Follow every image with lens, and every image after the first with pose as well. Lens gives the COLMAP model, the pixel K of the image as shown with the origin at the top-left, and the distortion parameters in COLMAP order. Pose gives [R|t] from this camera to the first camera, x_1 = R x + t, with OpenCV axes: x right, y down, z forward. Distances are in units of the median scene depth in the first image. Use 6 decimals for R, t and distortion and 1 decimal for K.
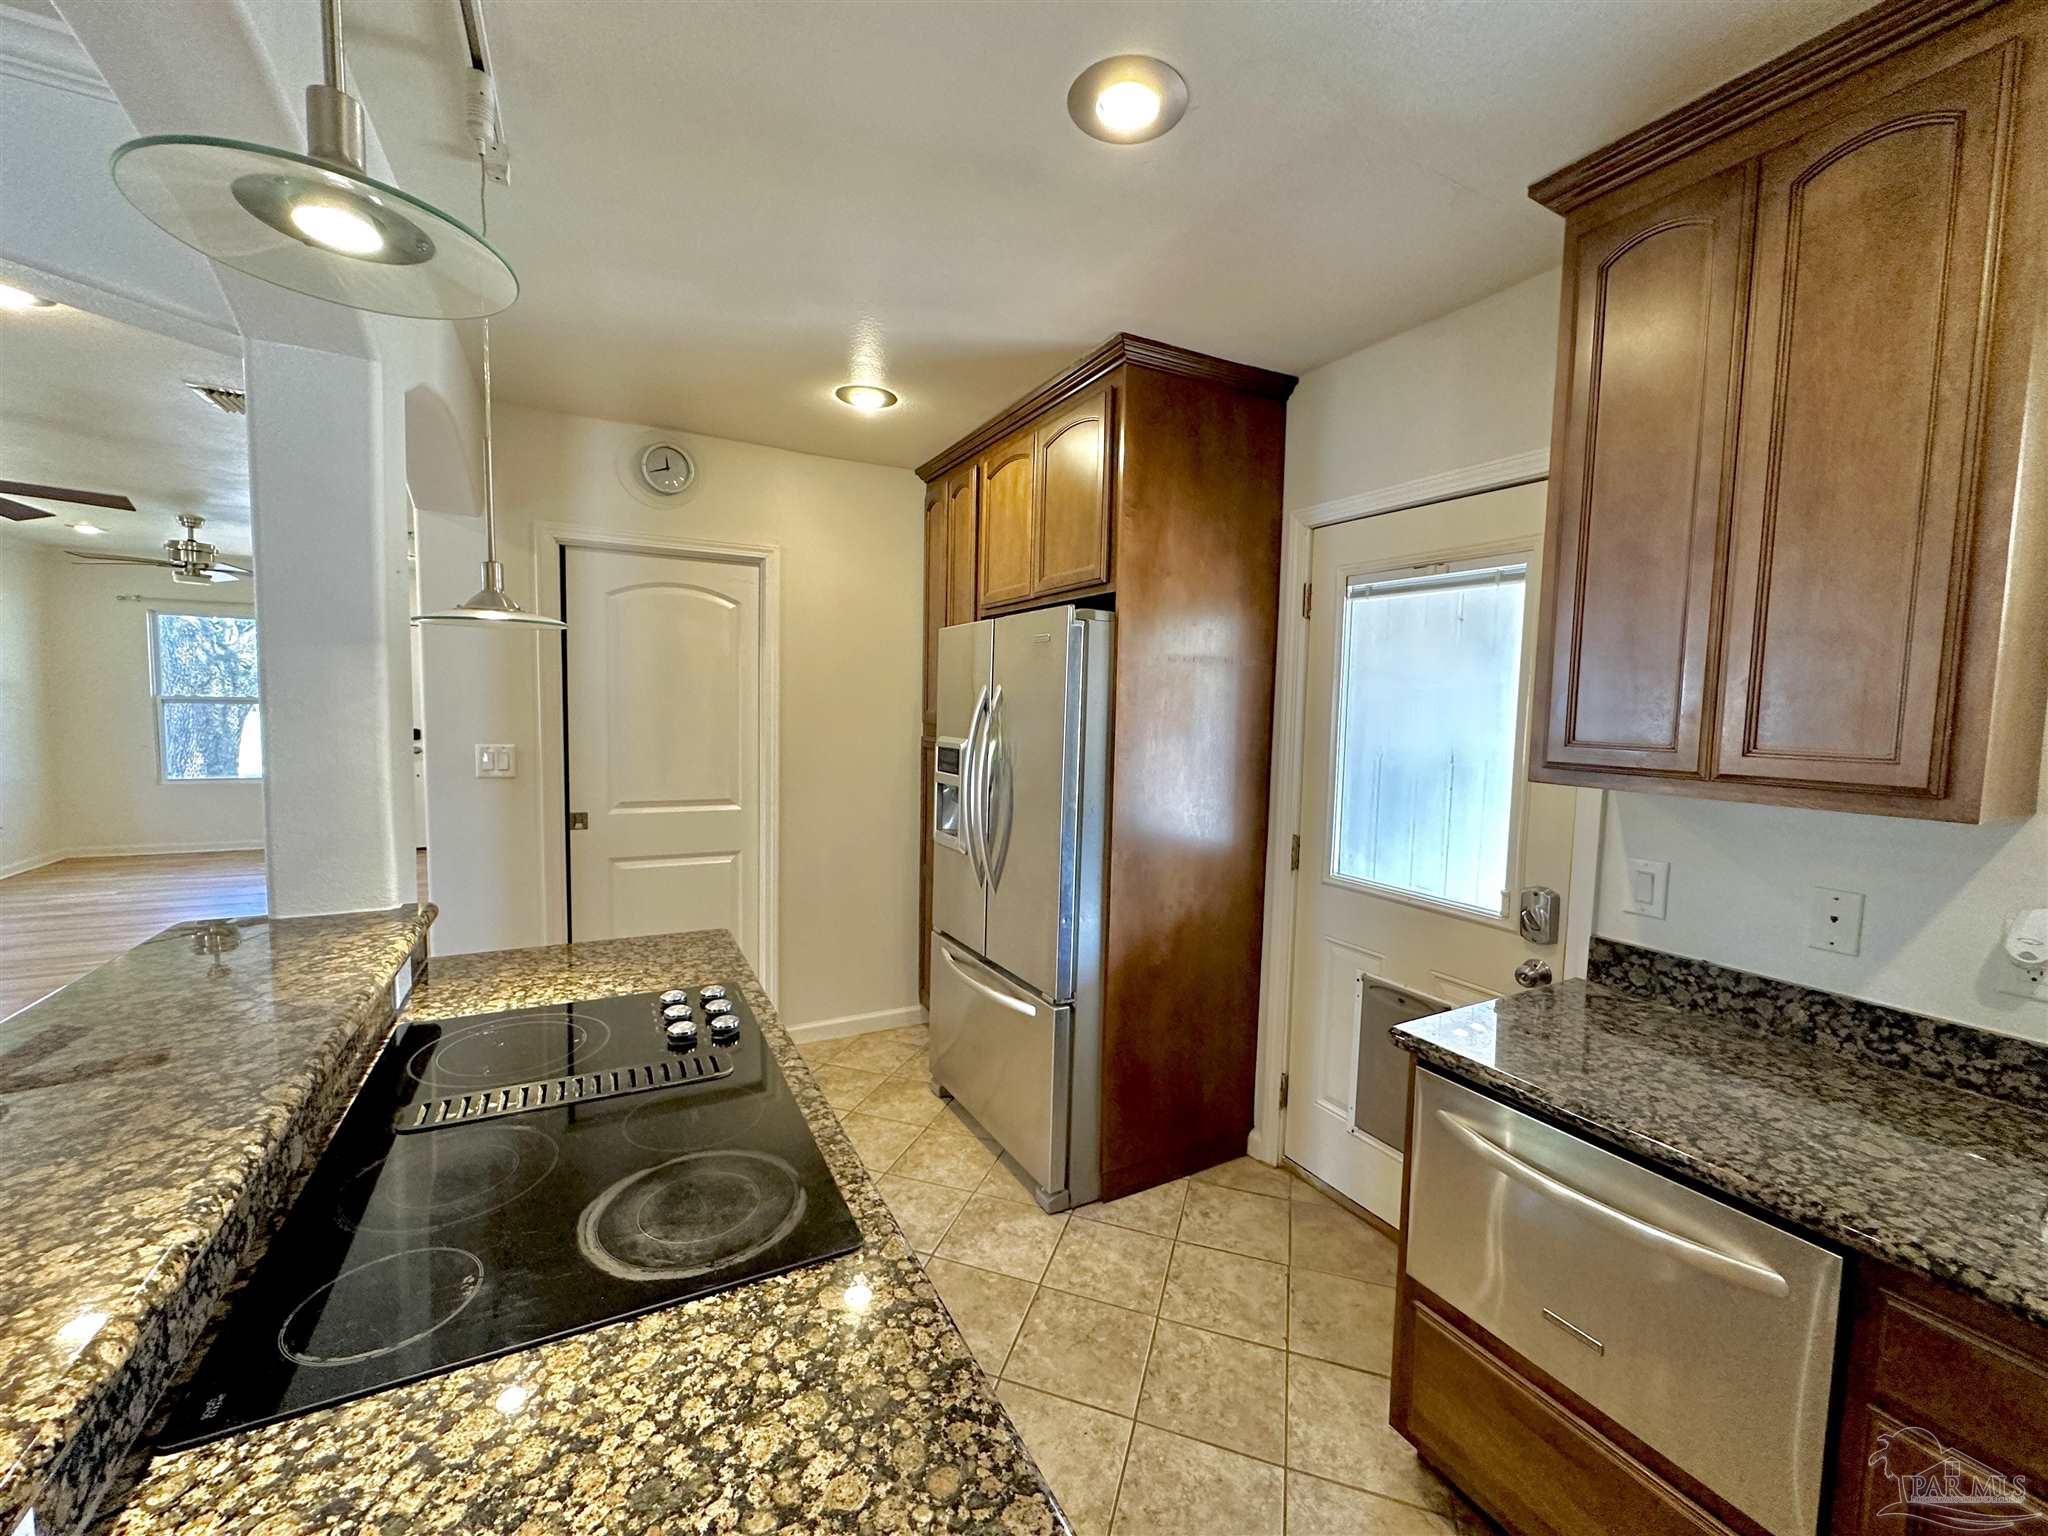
lens RADIAL K [[815.6, 0, 1024.7], [0, 815.6, 763.7], [0, 0, 1]] dist [-0.004038, 0.000426]
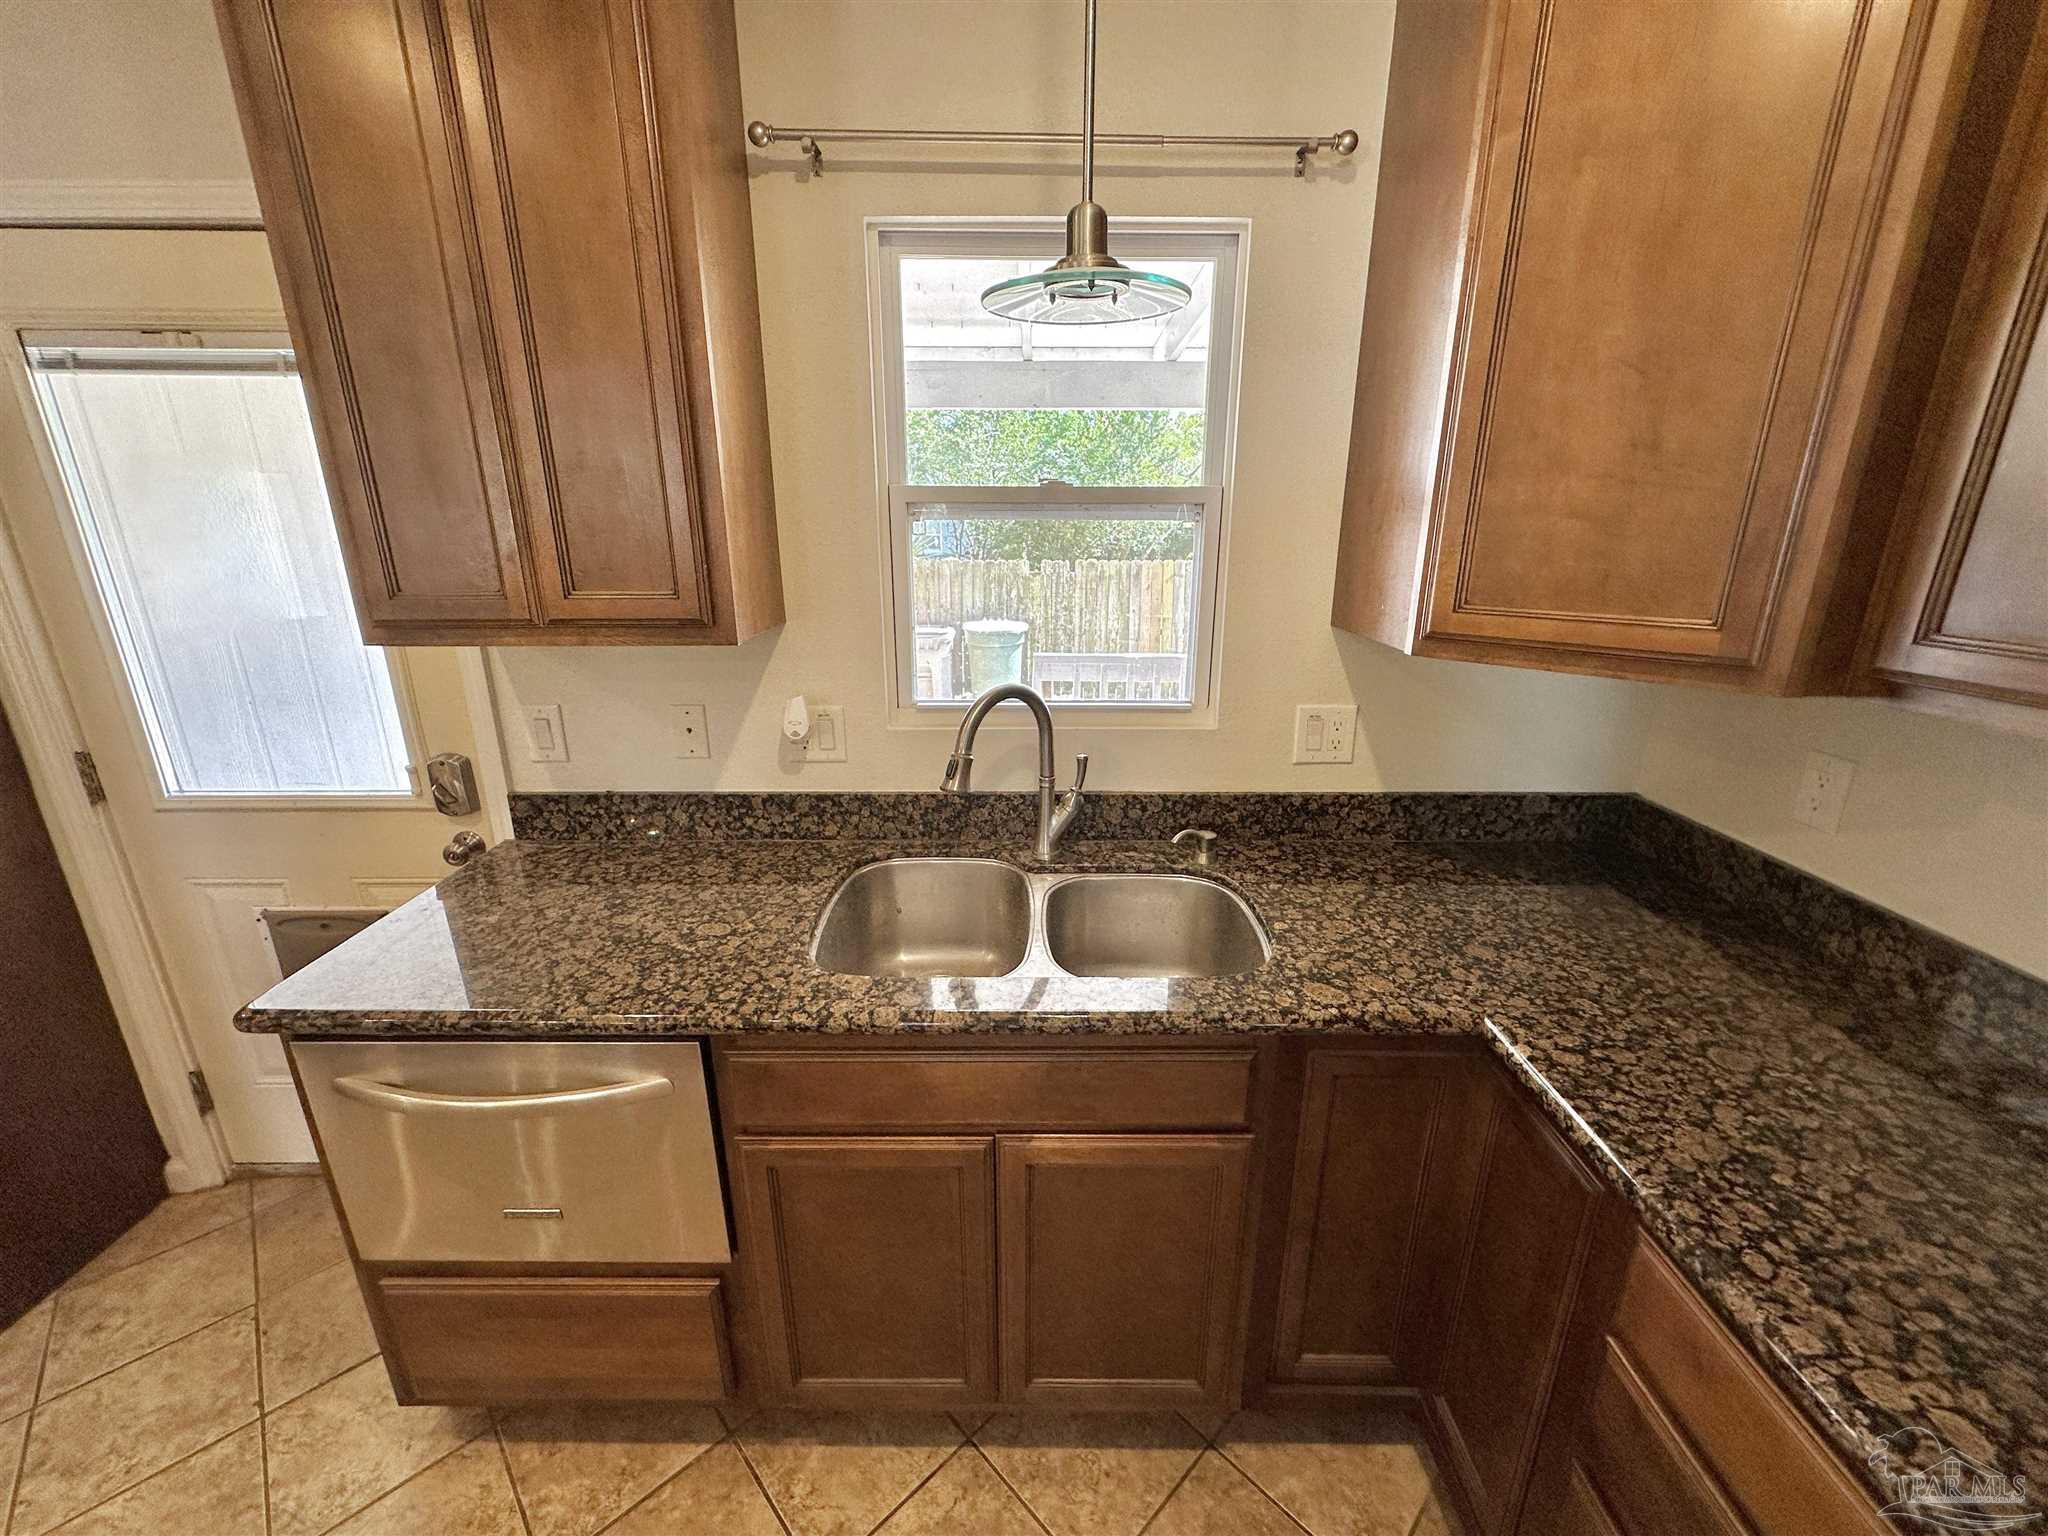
lens RADIAL K [[825.5, 0, 1021.9], [0, 825.5, 764.5], [0, 0, 1]] dist [-0.001405, 0.000245]
pose [[0.475472, -0.277046, 0.834968, 0.212590], [0.080401, 0.958830, 0.272360, -0.035984], [-0.876049, -0.062367, 0.478172, 0.031195]]
